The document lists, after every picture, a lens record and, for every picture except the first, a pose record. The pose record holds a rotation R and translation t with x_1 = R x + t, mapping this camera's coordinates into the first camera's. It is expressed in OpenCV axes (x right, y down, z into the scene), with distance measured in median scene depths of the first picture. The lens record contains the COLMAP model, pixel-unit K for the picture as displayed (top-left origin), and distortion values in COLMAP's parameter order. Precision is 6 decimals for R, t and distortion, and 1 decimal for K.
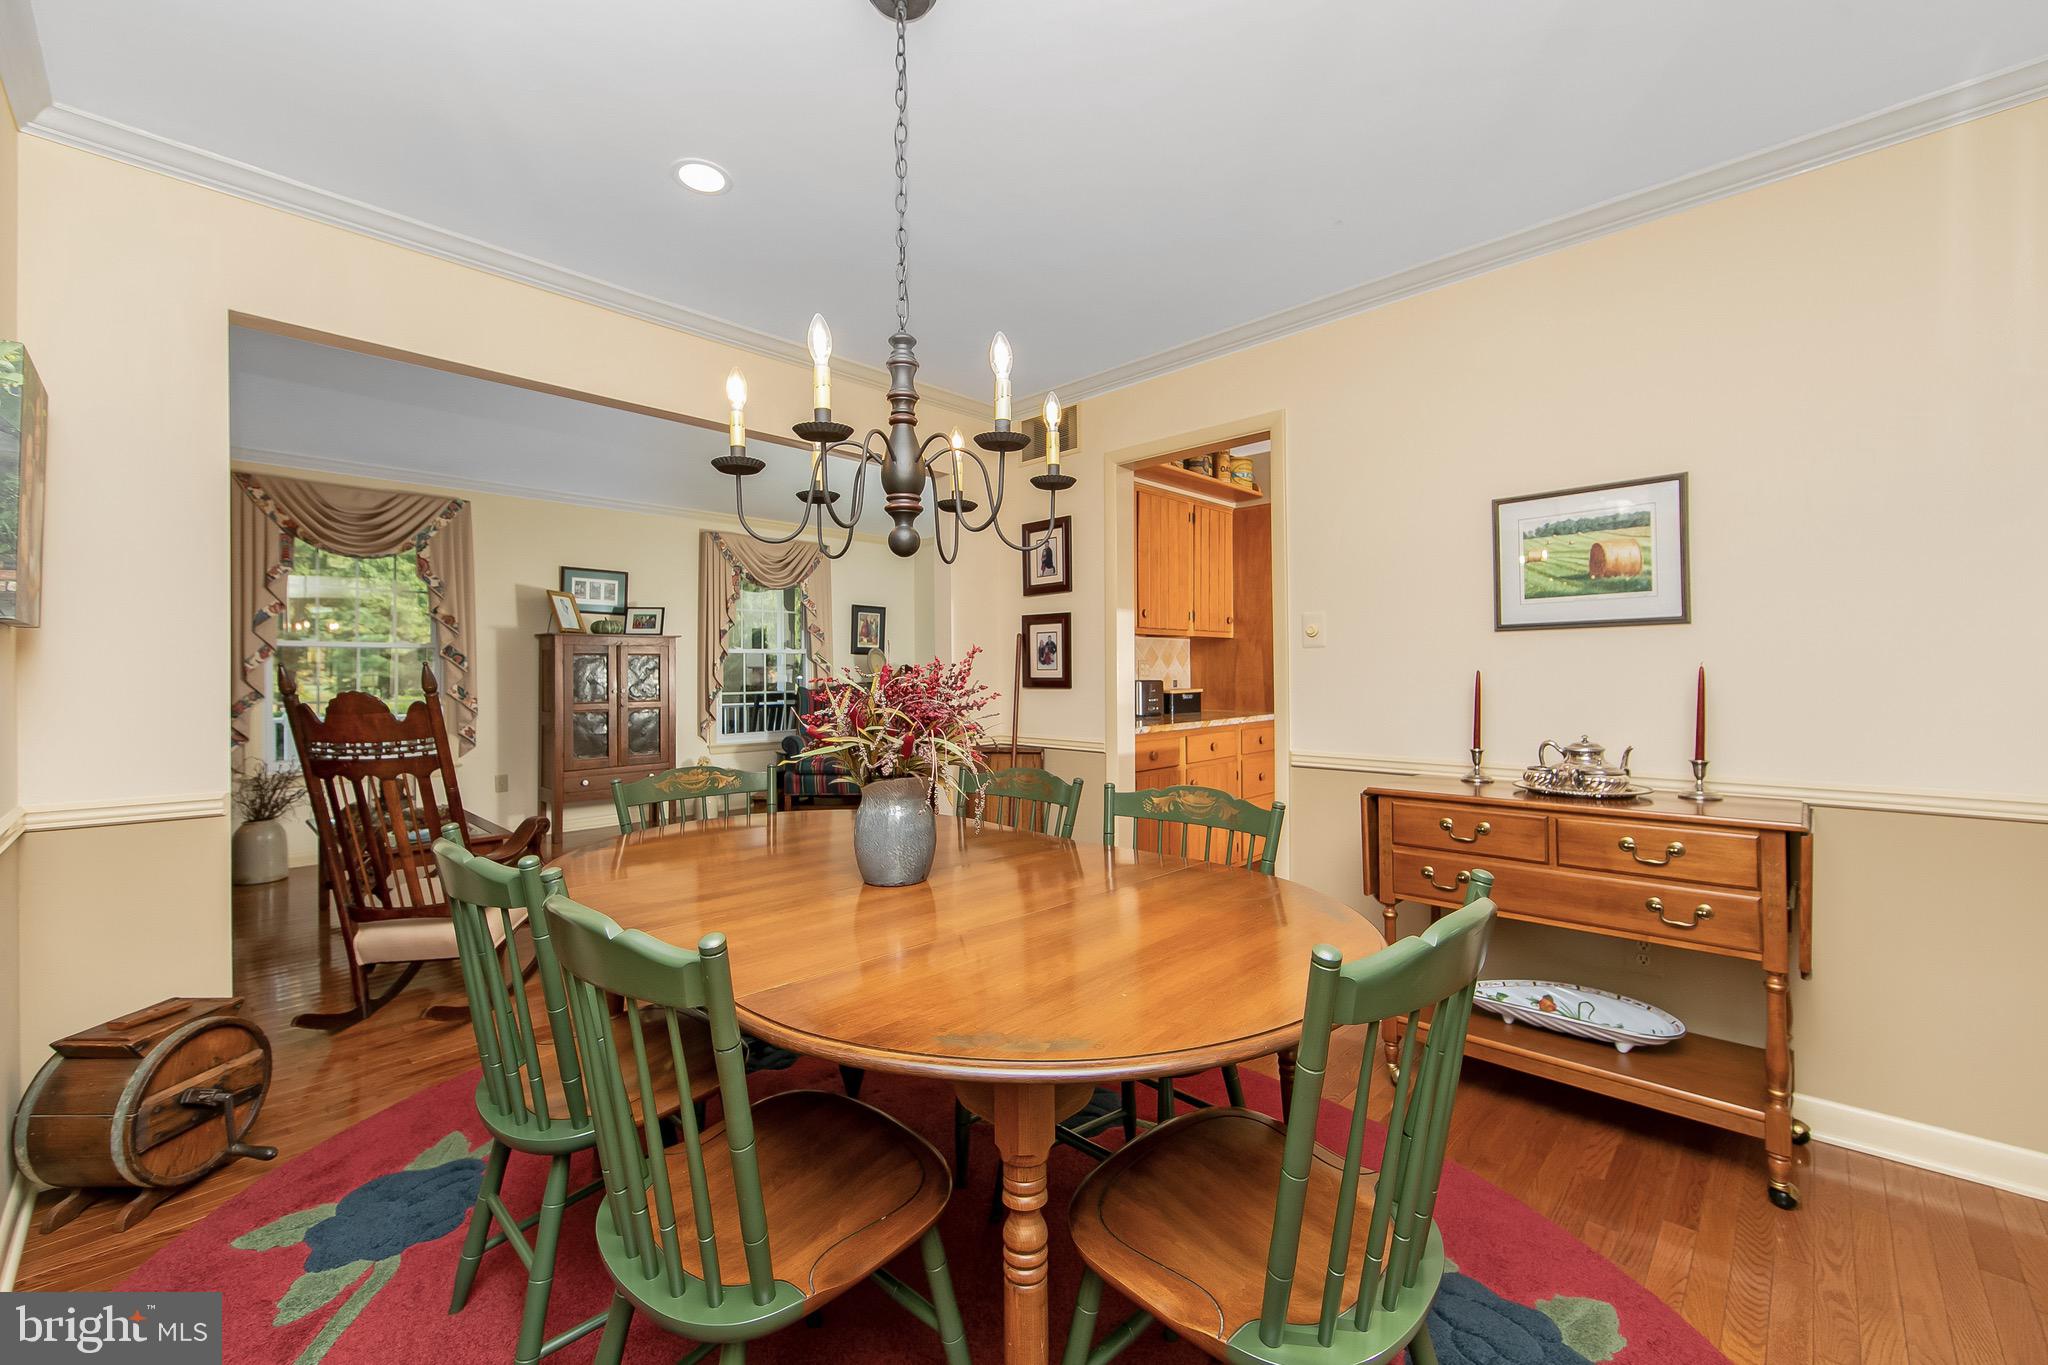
lens RADIAL K [[816.2, 0, 1019.4], [0, 816.2, 676.8], [0, 0, 1]] dist [-0.001512, 0.000209]
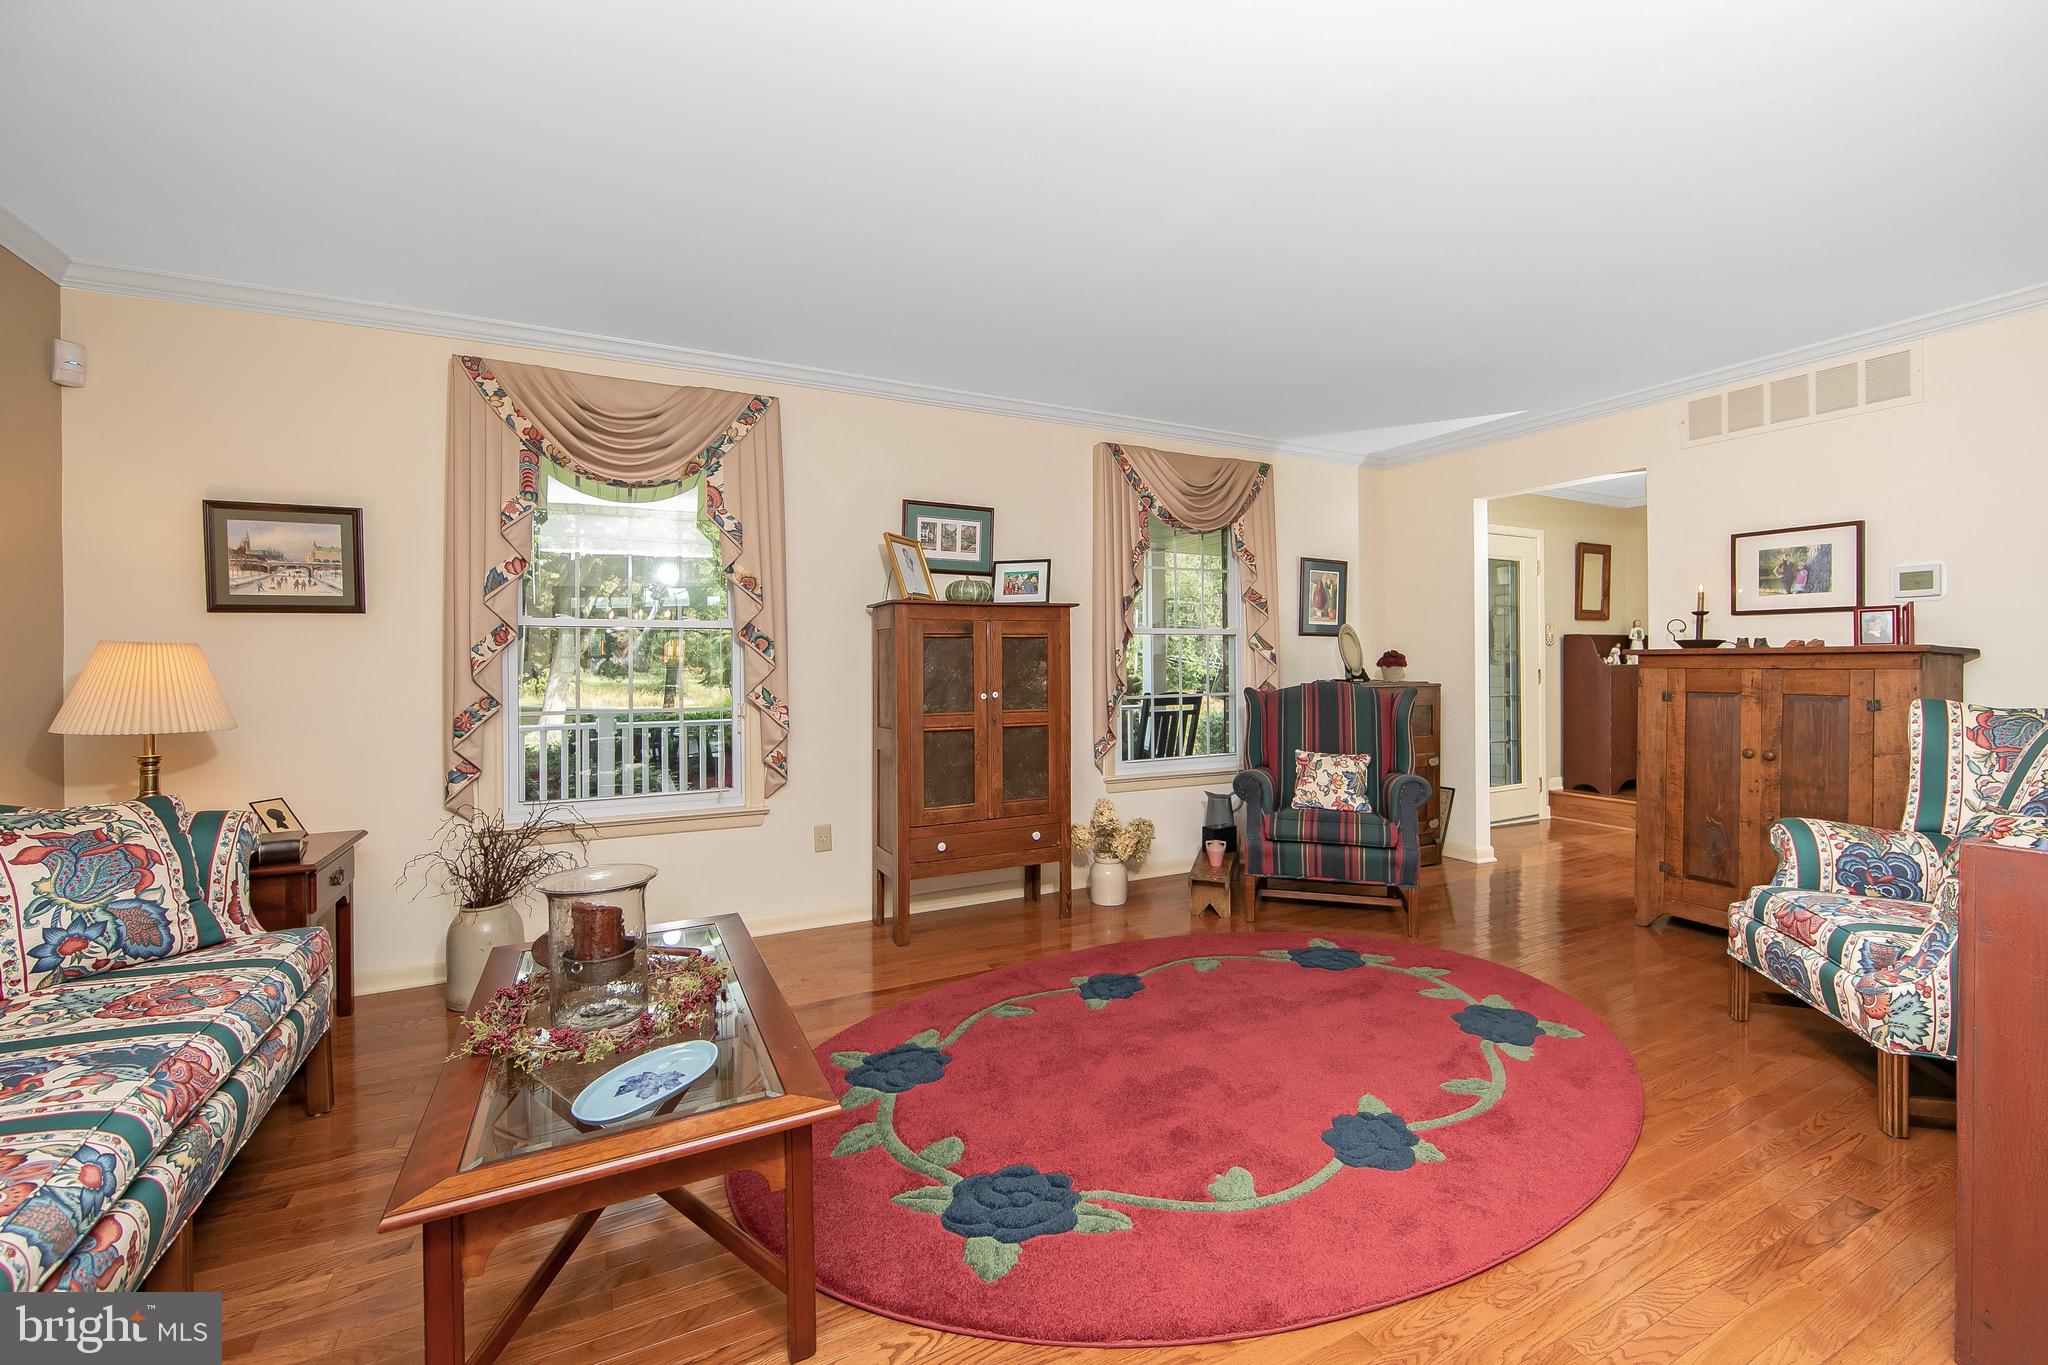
lens RADIAL K [[816.2, 0, 1016.9], [0, 816.2, 682.0], [0, 0, 1]] dist [-0.001512, 0.000209]
pose [[0.942345, 0.000930, -0.334641, -0.267108], [0.003585, 0.999911, 0.012875, -0.000410], [0.334623, -0.013332, 0.942258, 0.431180]]
